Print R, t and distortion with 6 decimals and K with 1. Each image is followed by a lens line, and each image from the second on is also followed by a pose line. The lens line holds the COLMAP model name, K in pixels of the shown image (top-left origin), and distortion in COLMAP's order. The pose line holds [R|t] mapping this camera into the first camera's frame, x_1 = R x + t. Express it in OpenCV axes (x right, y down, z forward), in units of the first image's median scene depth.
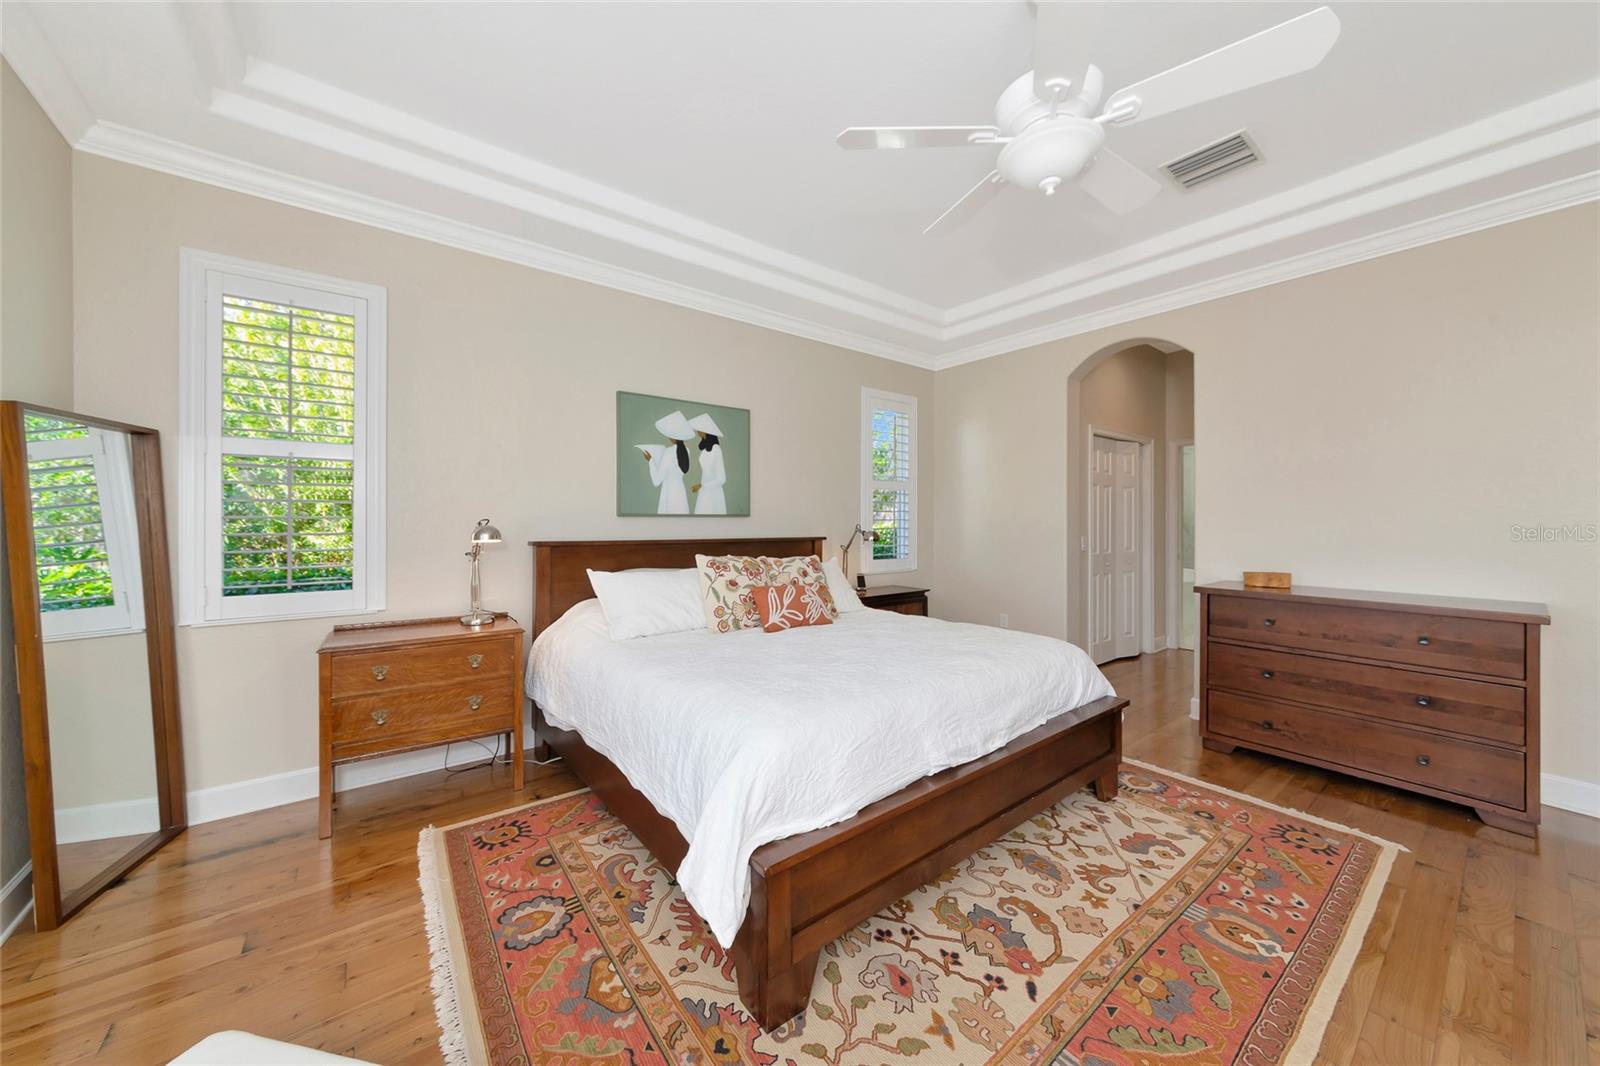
lens RADIAL K [[565.7, 0, 795.4], [0, 565.7, 512.0], [0, 0, 1]] dist [0.000216, 0.000154]
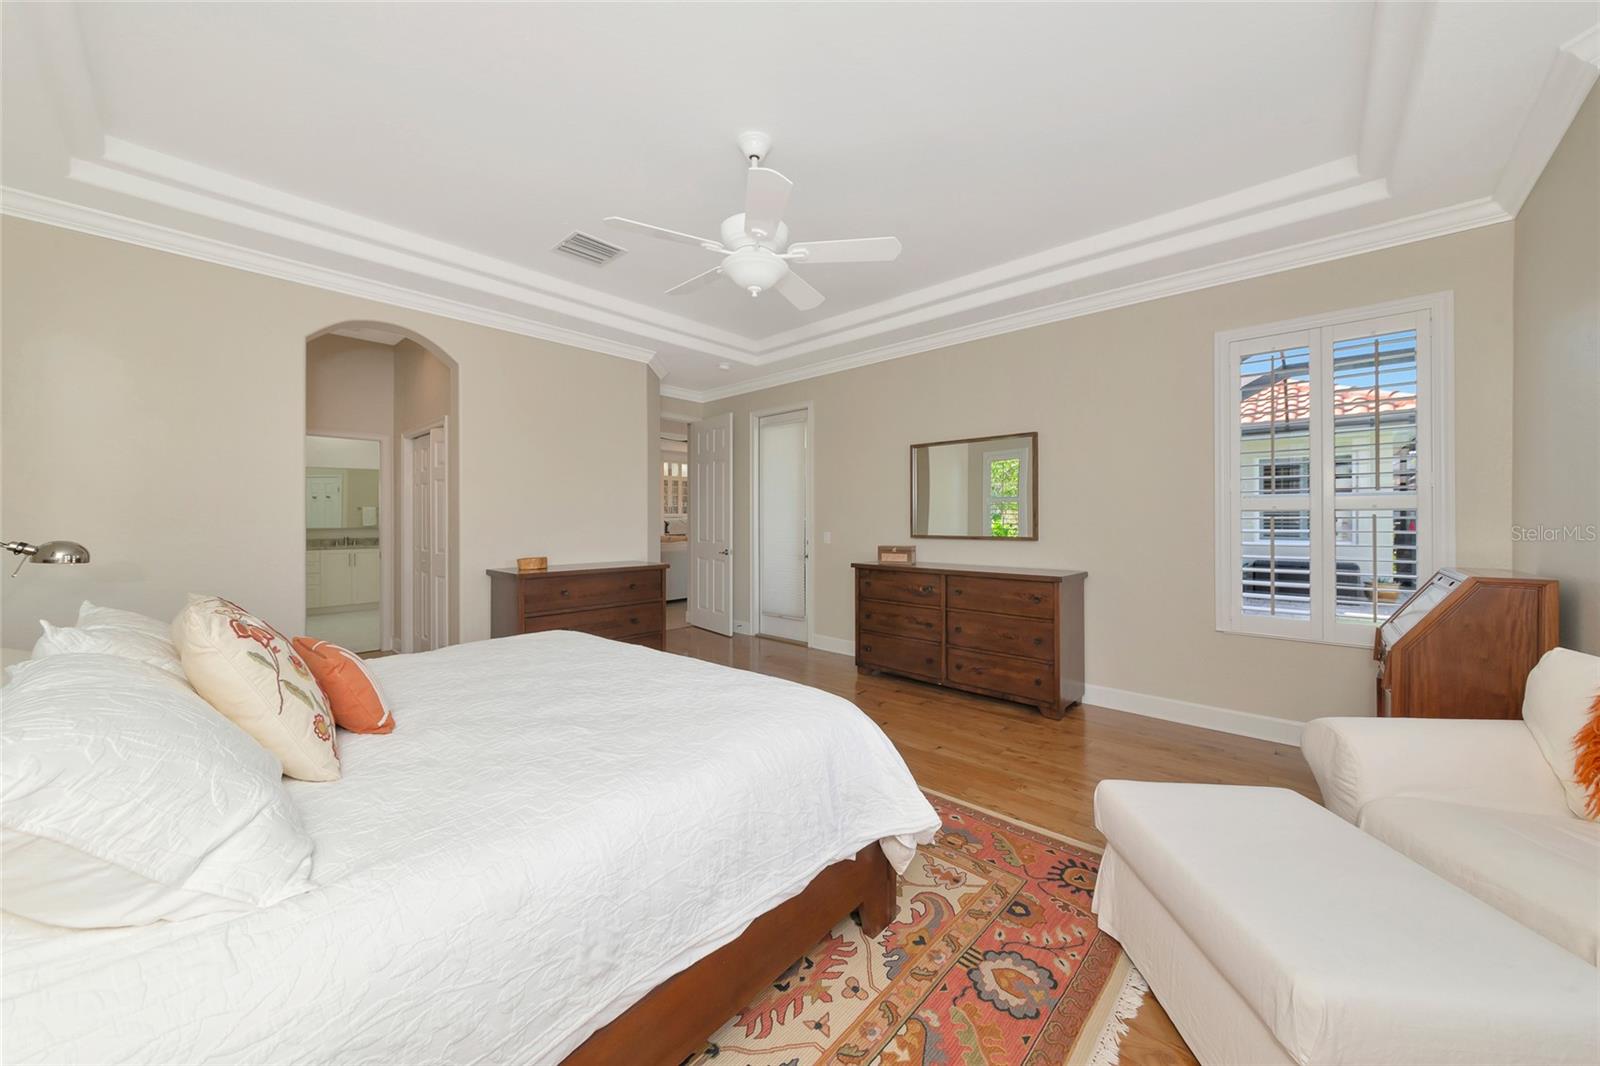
lens RADIAL K [[565.7, 0, 795.4], [0, 565.7, 512.0], [0, 0, 1]] dist [0.000216, 0.000154]
pose [[-0.158497, 0.005558, 0.987344, -1.094880], [-0.010231, 0.999921, -0.007272, 0.006691], [-0.987306, -0.011255, -0.158428, 1.219869]]
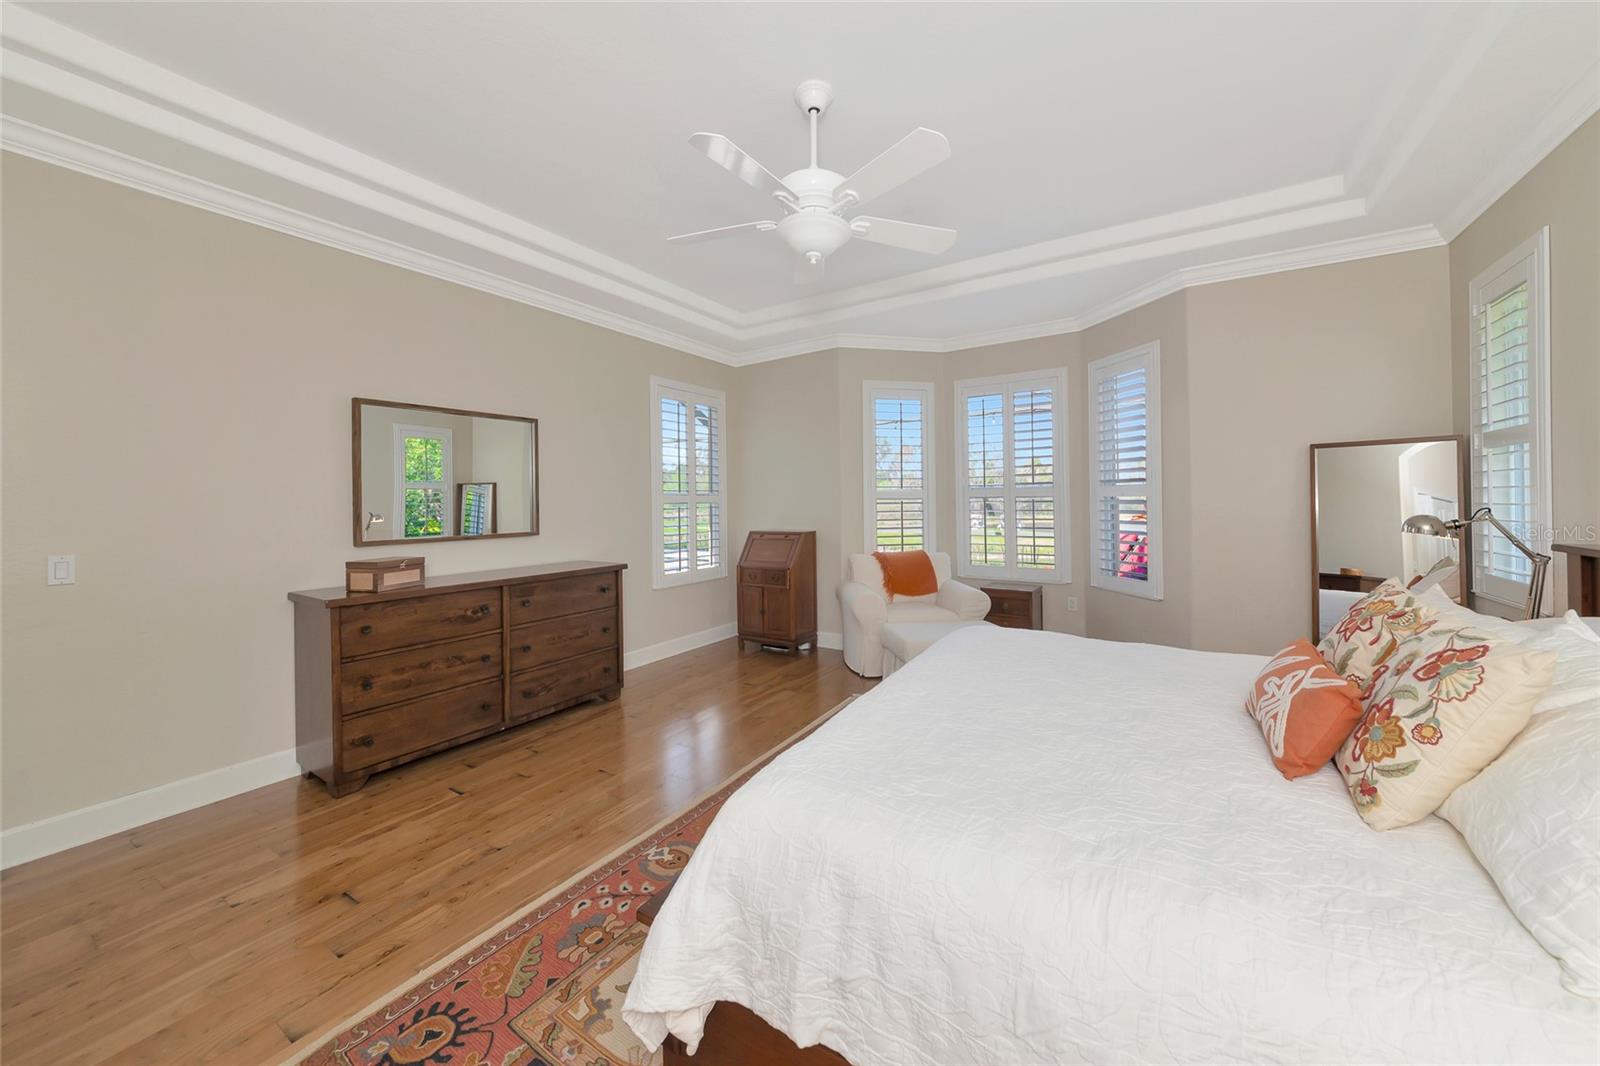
lens RADIAL K [[581.1, 0, 803.6], [0, 581.1, 496.5], [0, 0, 1]] dist [0.000358, 0.000020]
pose [[-0.941064, -0.001208, -0.338226, 0.998187], [0.004494, 0.999861, -0.016074, -0.011936], [0.338198, -0.016647, -0.940928, 2.416044]]
